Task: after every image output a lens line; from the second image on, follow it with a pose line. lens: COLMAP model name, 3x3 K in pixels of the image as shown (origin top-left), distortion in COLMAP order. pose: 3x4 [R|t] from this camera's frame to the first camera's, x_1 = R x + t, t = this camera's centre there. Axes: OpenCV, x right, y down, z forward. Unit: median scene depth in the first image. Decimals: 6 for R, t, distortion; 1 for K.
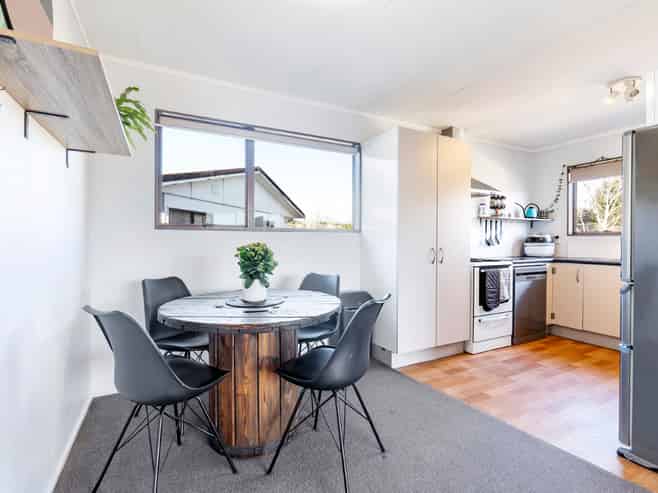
lens RADIAL K [[327.8, 0, 325.6], [0, 327.8, 241.8], [0, 0, 1]] dist [-0.012449, 0.001783]
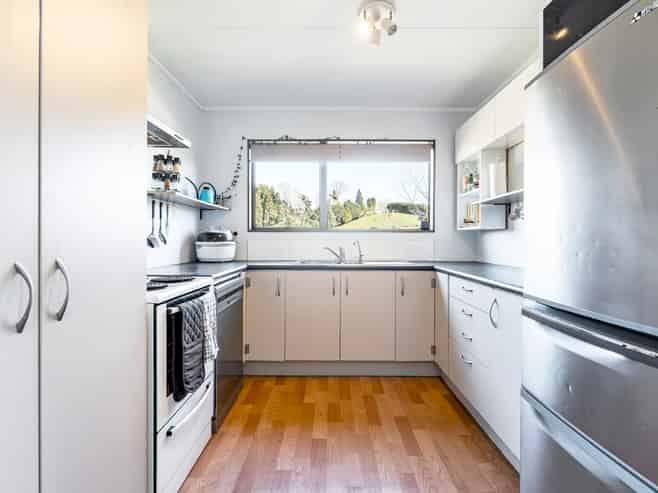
lens RADIAL K [[327.8, 0, 326.8], [0, 327.8, 240.7], [0, 0, 1]] dist [-0.012449, 0.001783]
pose [[0.461962, -0.003427, 0.886893, 0.156859], [0.001366, 0.999994, 0.003153, 0.000360], [-0.886899, -0.000245, 0.461964, 0.489728]]
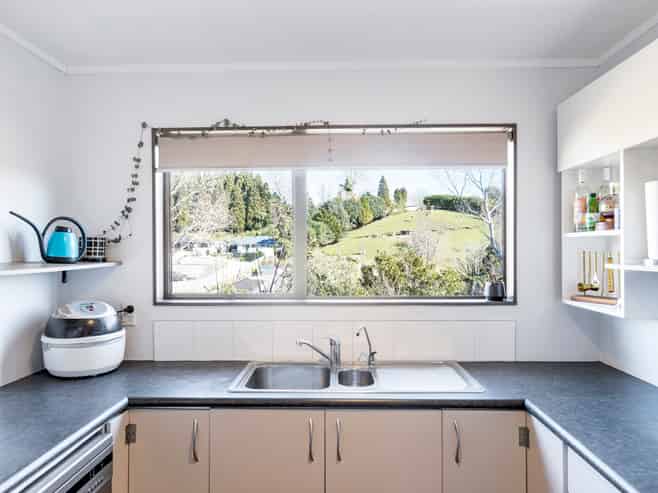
lens RADIAL K [[465.7, 0, 328.1], [0, 465.7, 247.7], [0, 0, 1]] dist [0.003989, -0.001813]
pose [[0.480435, -0.006327, 0.877007, 0.353300], [0.012330, 0.999924, 0.000460, -0.085491], [-0.876944, 0.010592, 0.480477, 0.547991]]
